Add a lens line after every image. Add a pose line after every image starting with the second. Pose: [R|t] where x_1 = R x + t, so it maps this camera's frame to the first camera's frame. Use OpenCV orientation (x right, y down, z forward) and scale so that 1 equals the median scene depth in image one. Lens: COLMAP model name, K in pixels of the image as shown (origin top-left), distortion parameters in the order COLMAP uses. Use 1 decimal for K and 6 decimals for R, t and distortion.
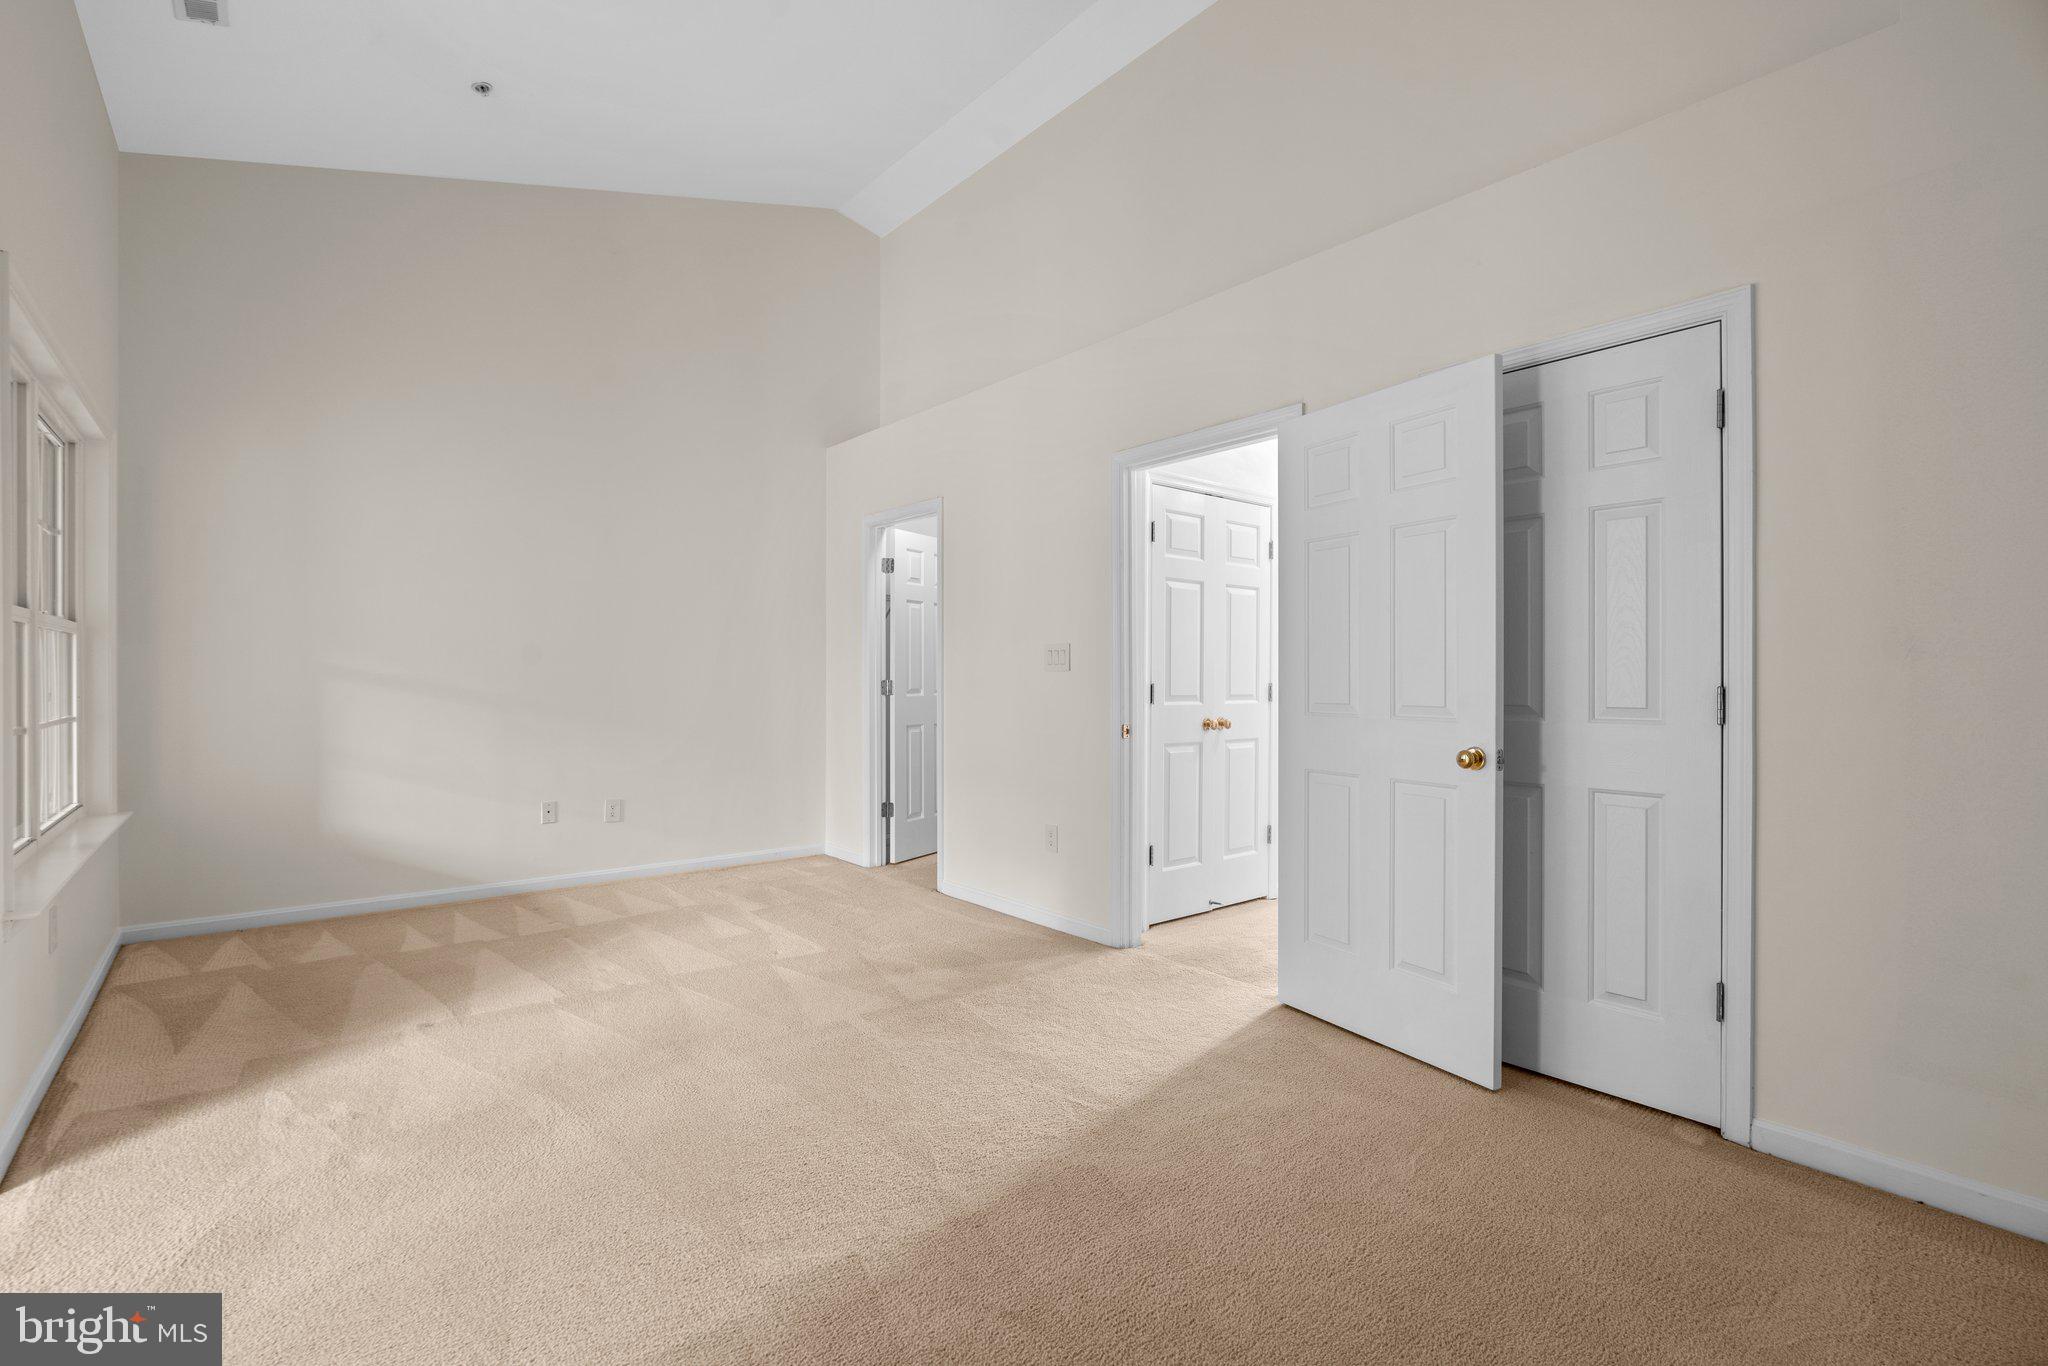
lens RADIAL K [[920.2, 0, 1010.3], [0, 920.2, 677.0], [0, 0, 1]] dist [-0.020076, 0.004405]
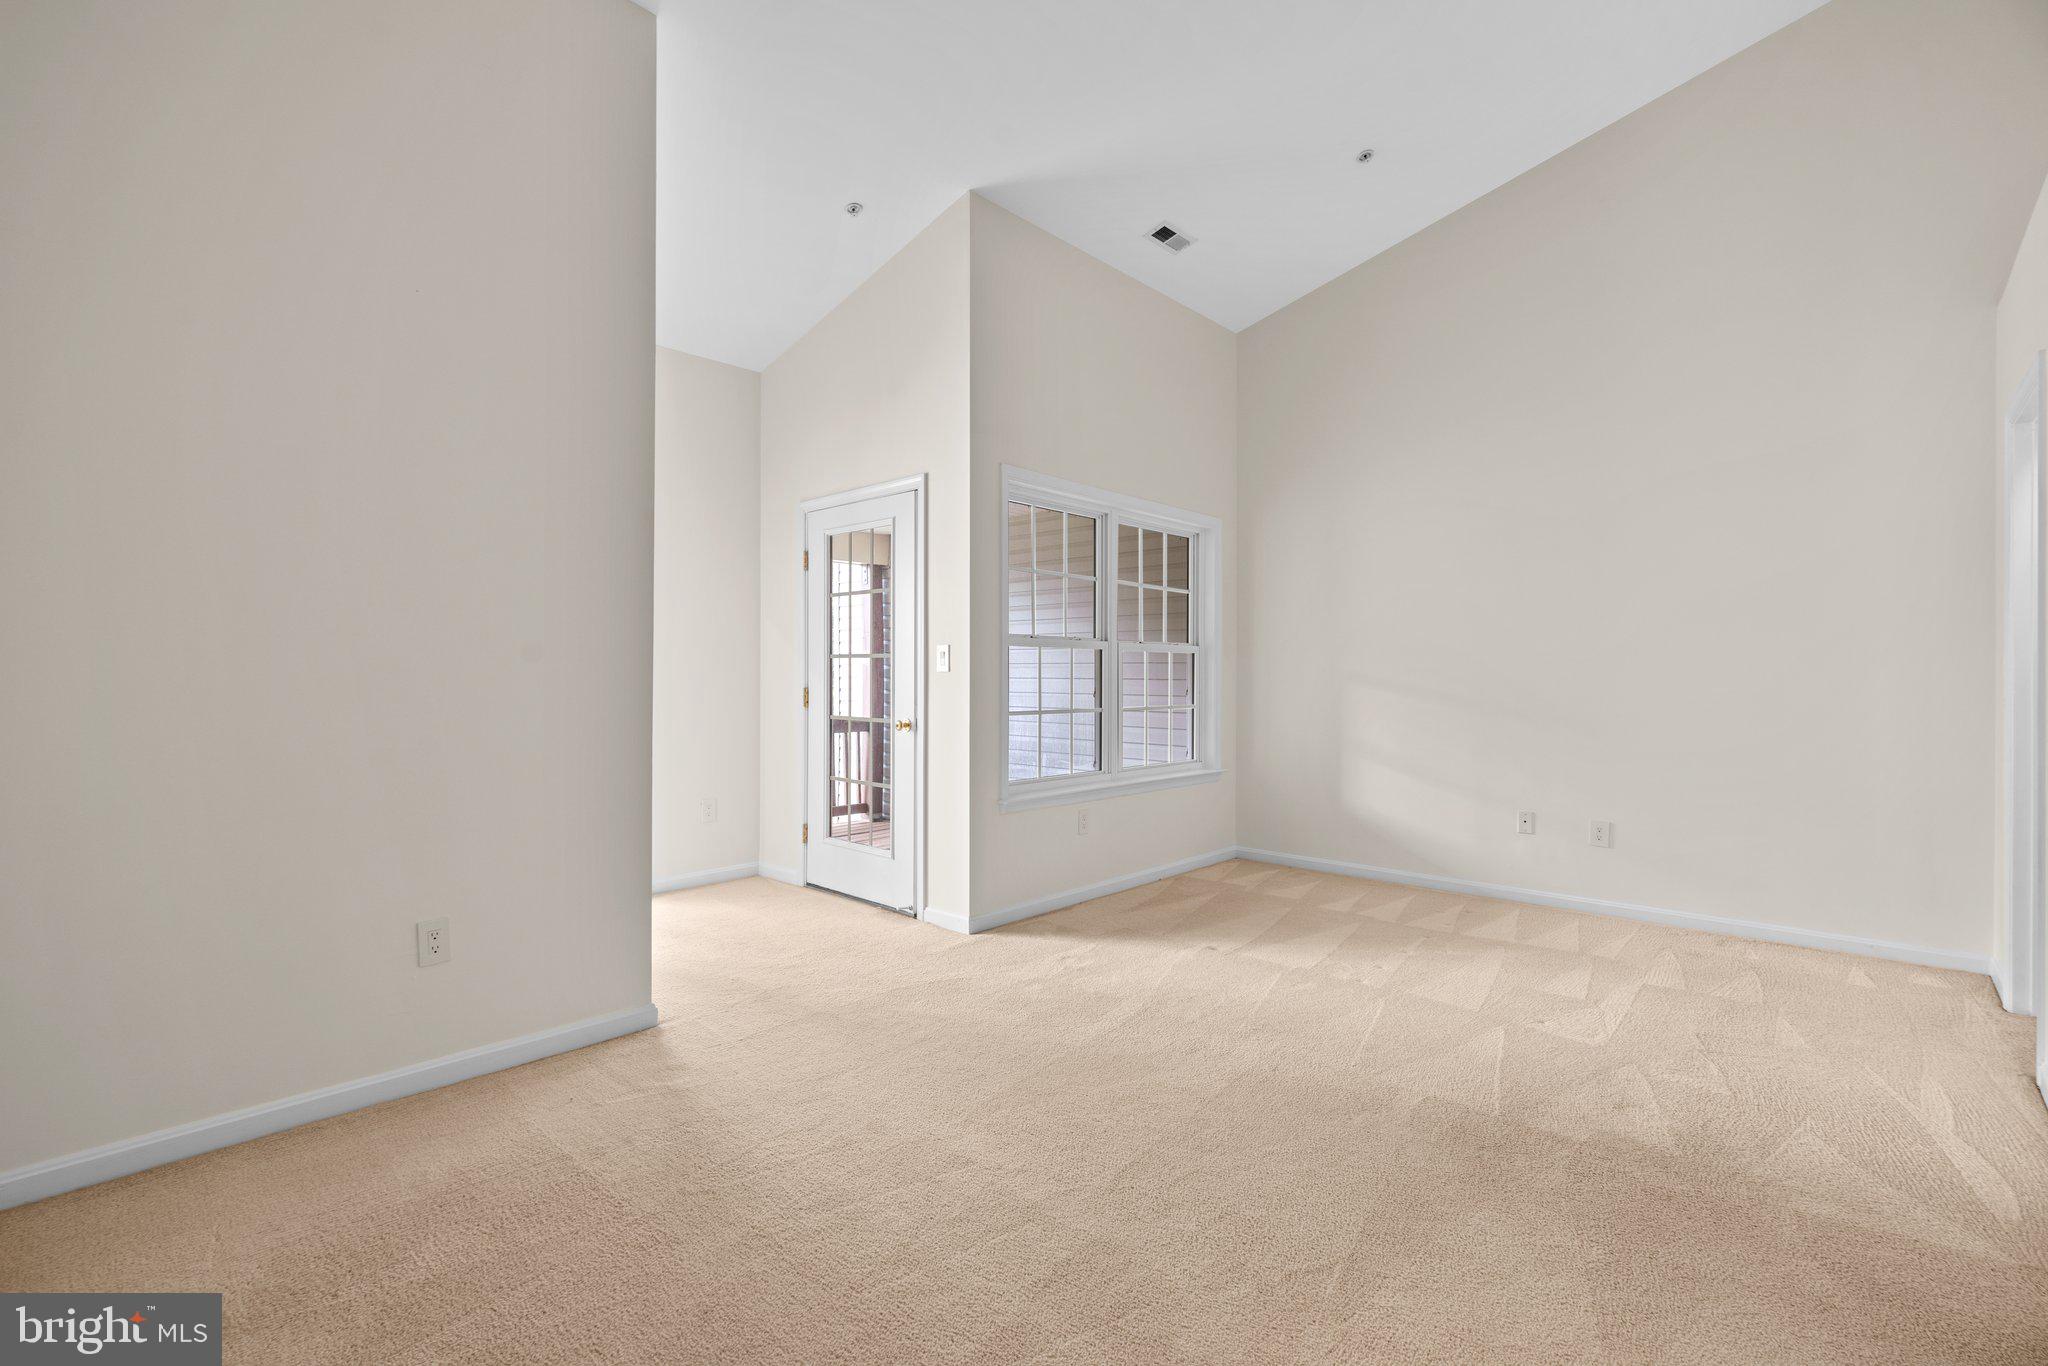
lens RADIAL K [[920.2, 0, 1010.0], [0, 920.2, 680.4], [0, 0, 1]] dist [-0.020076, 0.004405]
pose [[0.113585, -0.001542, -0.993527, 0.530268], [-0.003348, 0.999993, -0.001935, 0.003152], [0.993523, 0.003546, 0.113579, 0.476124]]
